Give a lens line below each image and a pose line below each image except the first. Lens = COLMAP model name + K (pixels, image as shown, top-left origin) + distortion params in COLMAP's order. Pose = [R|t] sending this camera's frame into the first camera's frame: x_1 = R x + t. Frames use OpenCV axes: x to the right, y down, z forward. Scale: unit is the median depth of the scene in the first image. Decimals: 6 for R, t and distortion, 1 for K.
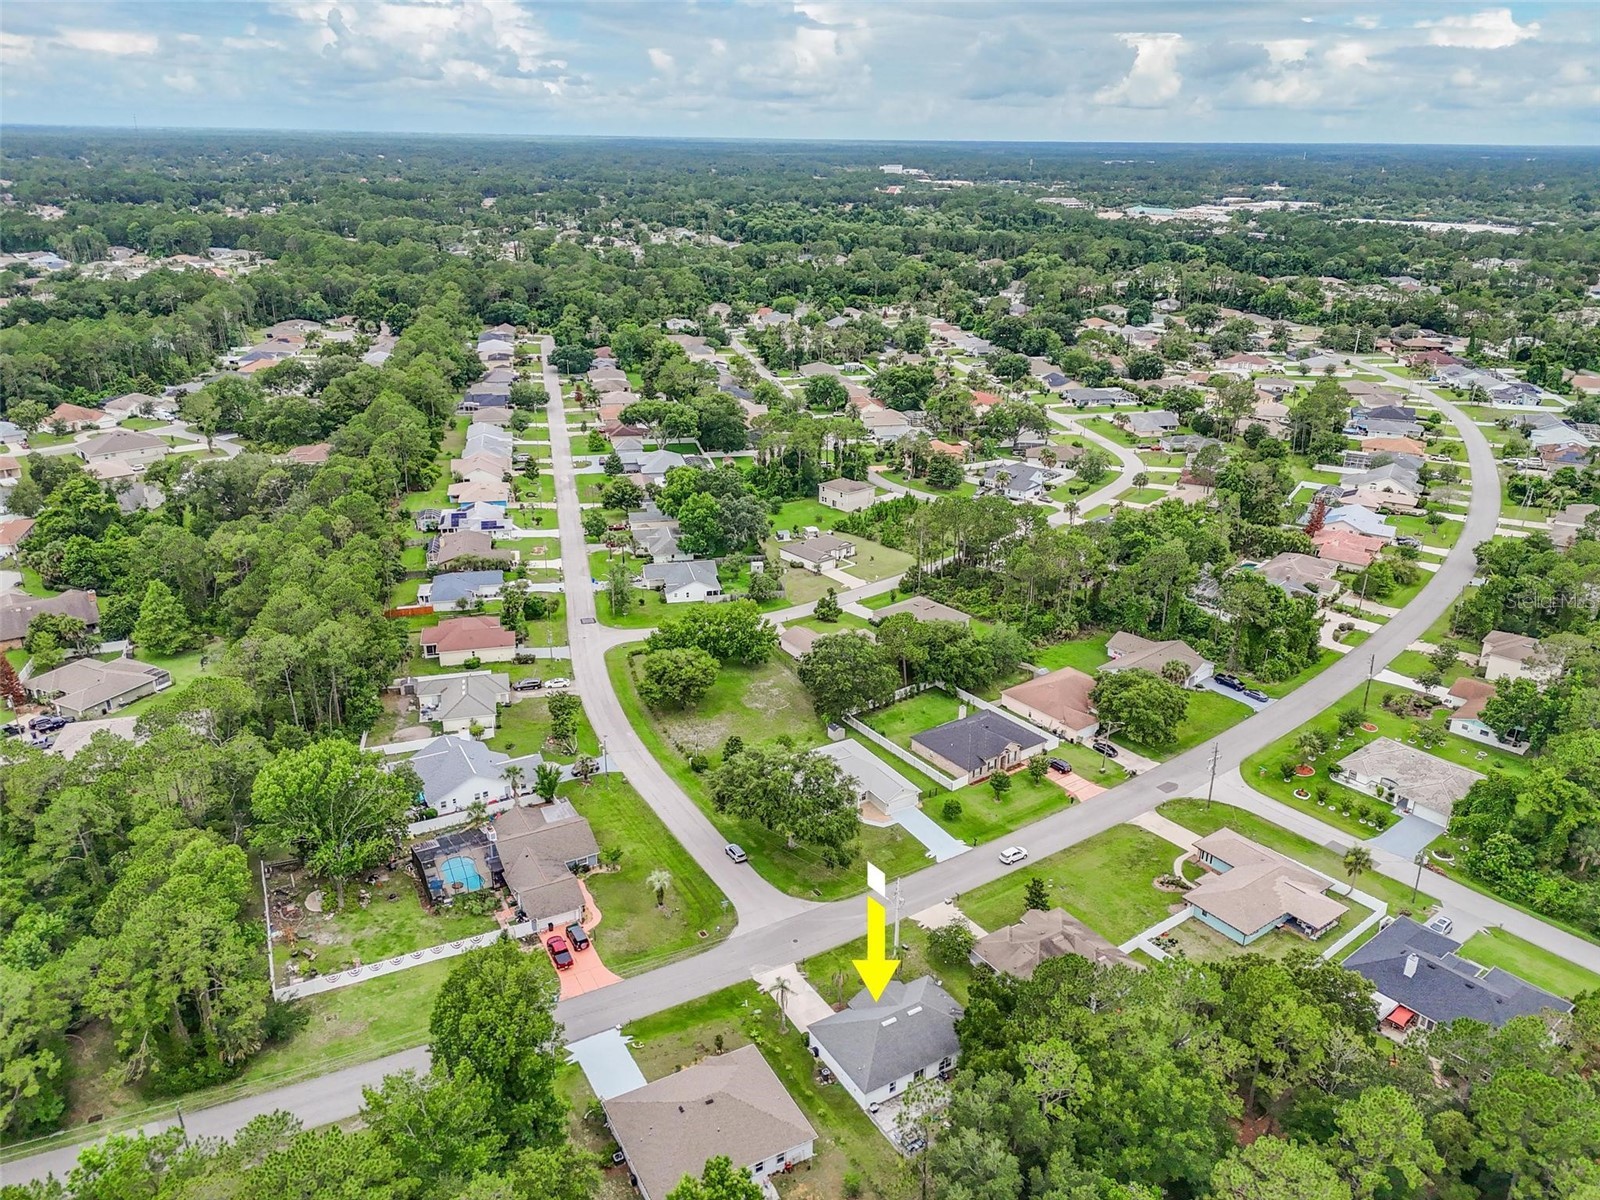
lens RADIAL K [[1170.3, 0, 800.2], [0, 1170.3, 602.9], [0, 0, 1]] dist [0.076802, -0.071079]
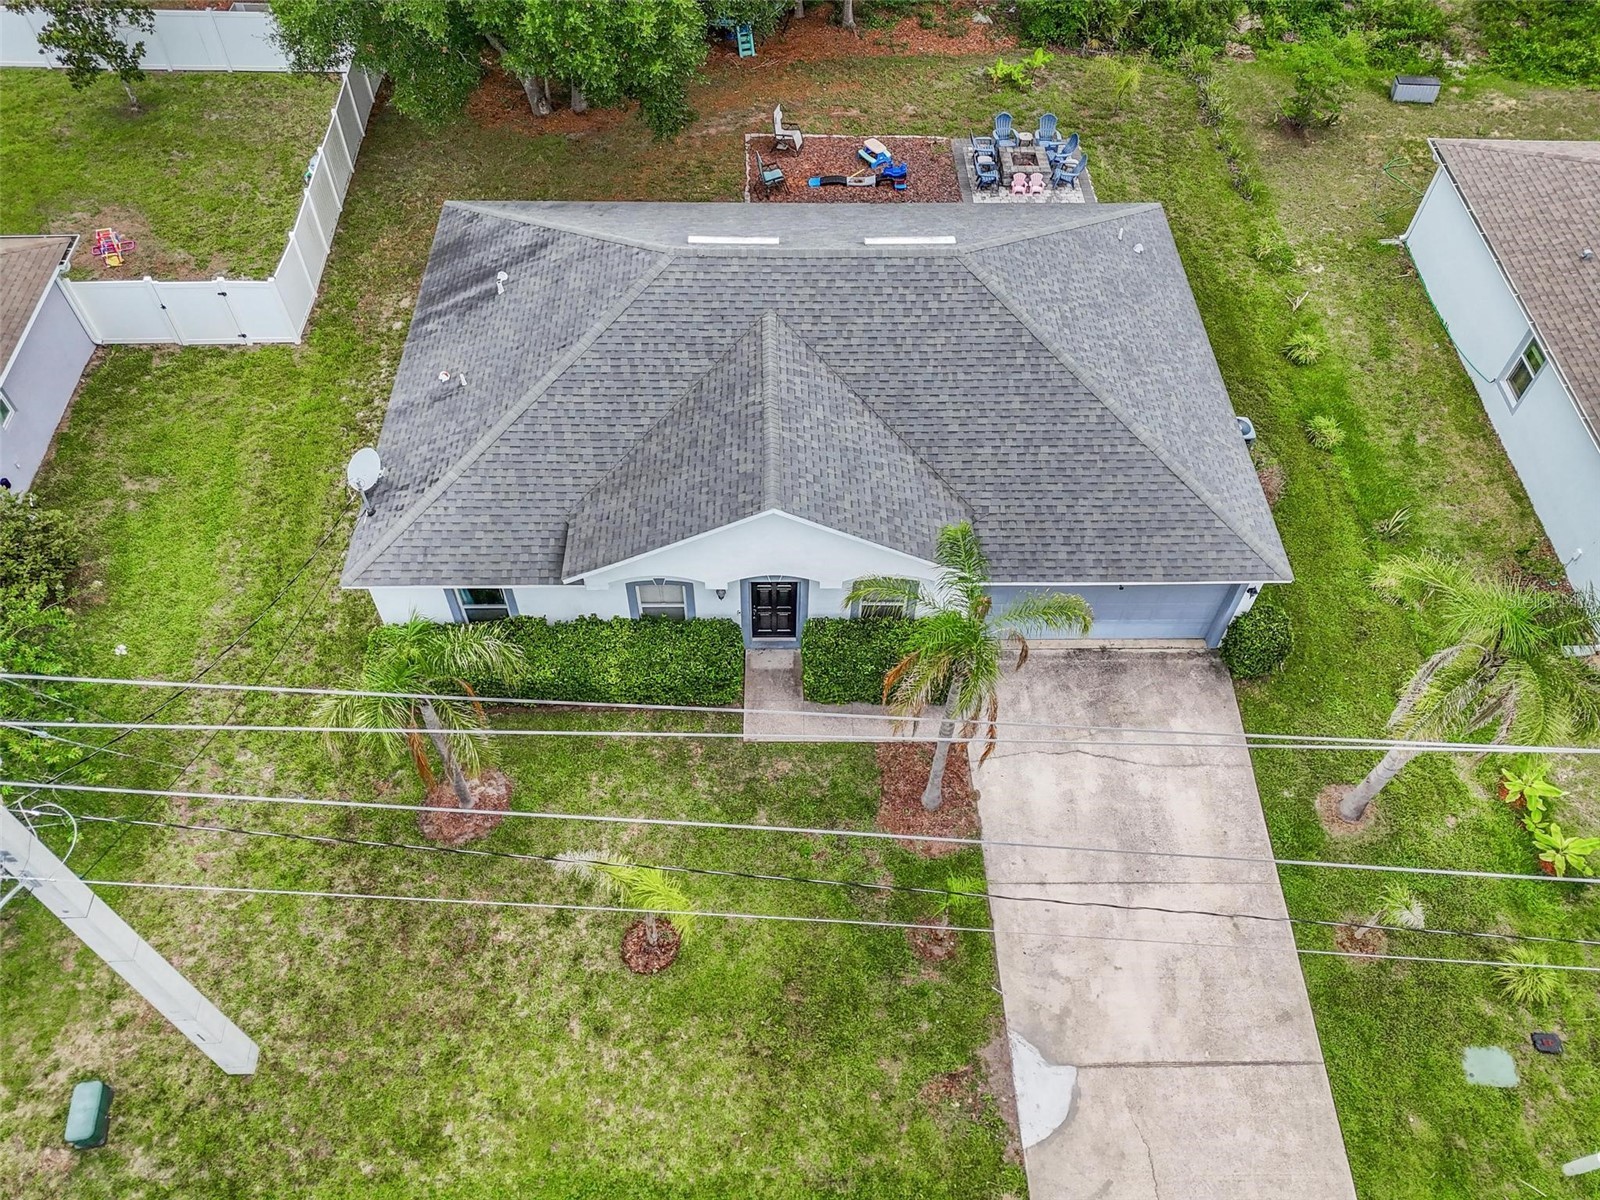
lens RADIAL K [[1170.3, 0, 800.2], [0, 1170.3, 602.9], [0, 0, 1]] dist [0.076802, -0.071079]
pose [[-0.867460, -0.409452, 0.282600, 0.012554], [0.156686, 0.314281, 0.936310, 0.151101], [-0.472190, 0.856491, -0.208471, 0.817042]]
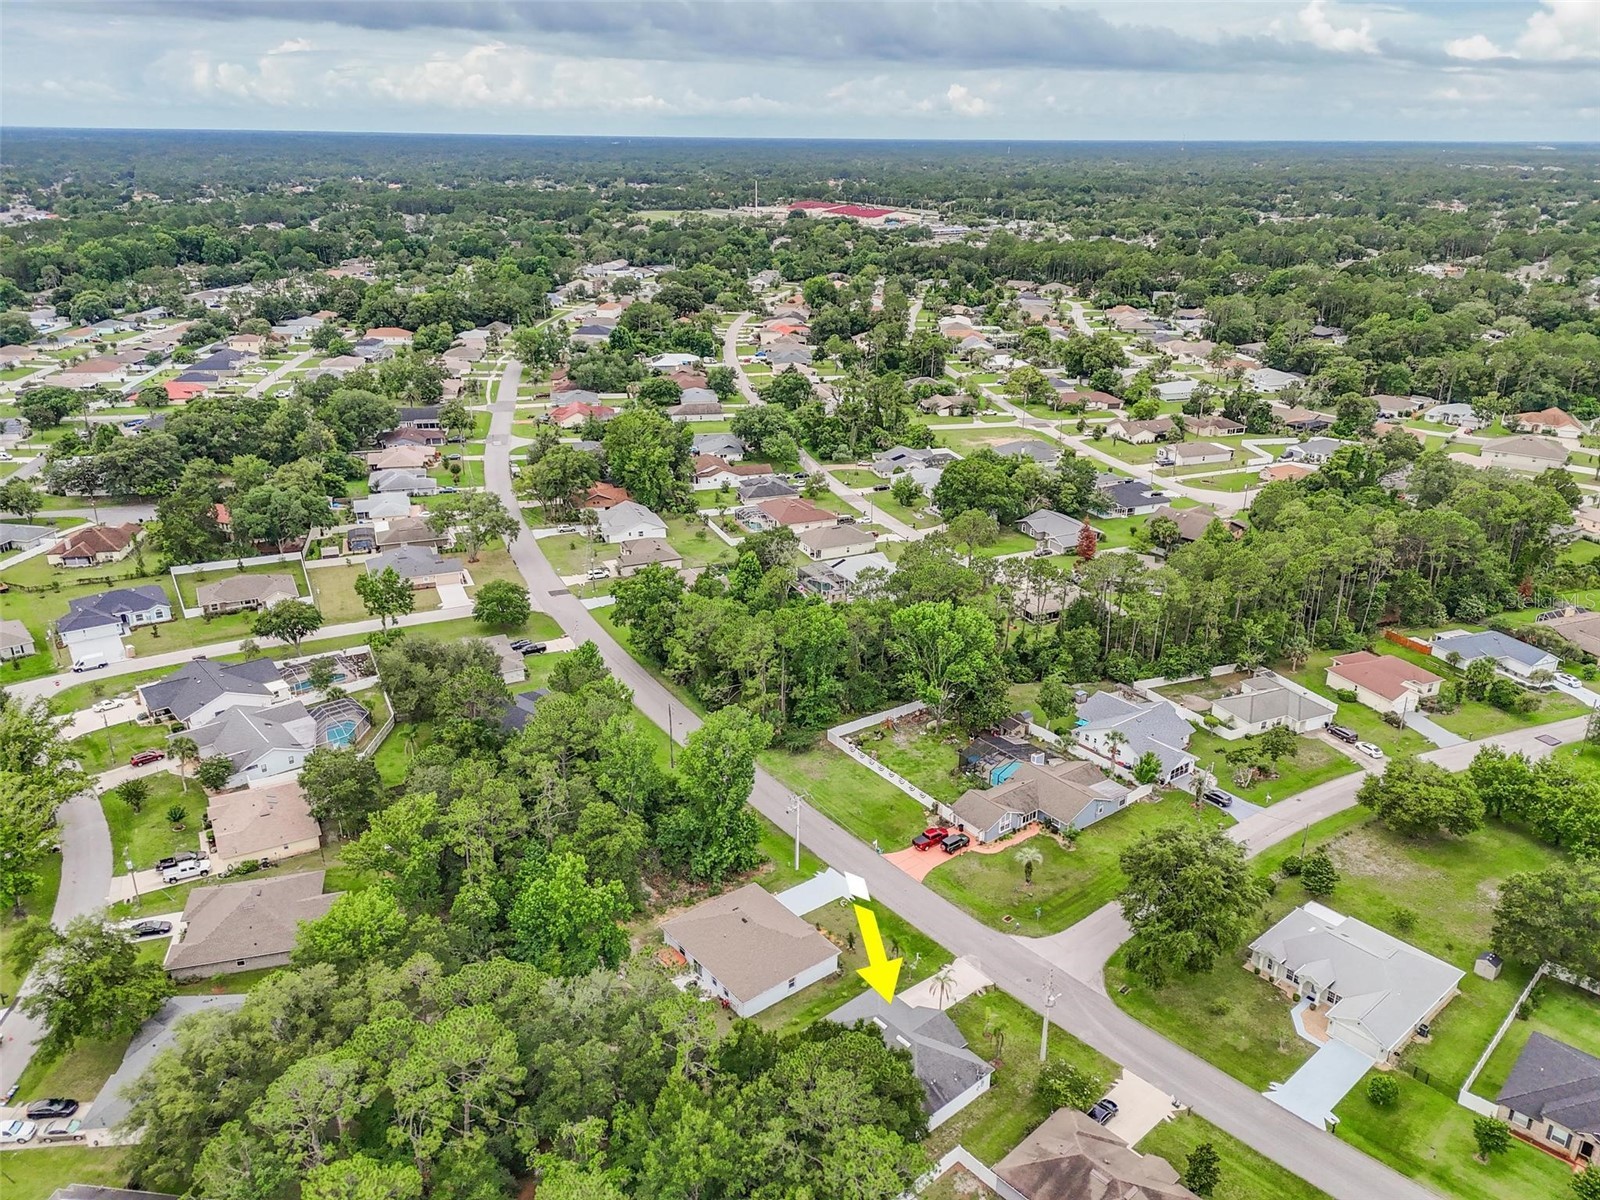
lens RADIAL K [[1170.3, 0, 800.2], [0, 1170.3, 602.9], [0, 0, 1]] dist [0.076802, -0.071079]
pose [[0.167619, 0.352155, -0.920810, 0.622673], [-0.368129, 0.888821, 0.272909, -0.142077], [0.914541, 0.293232, 0.278622, 0.427151]]
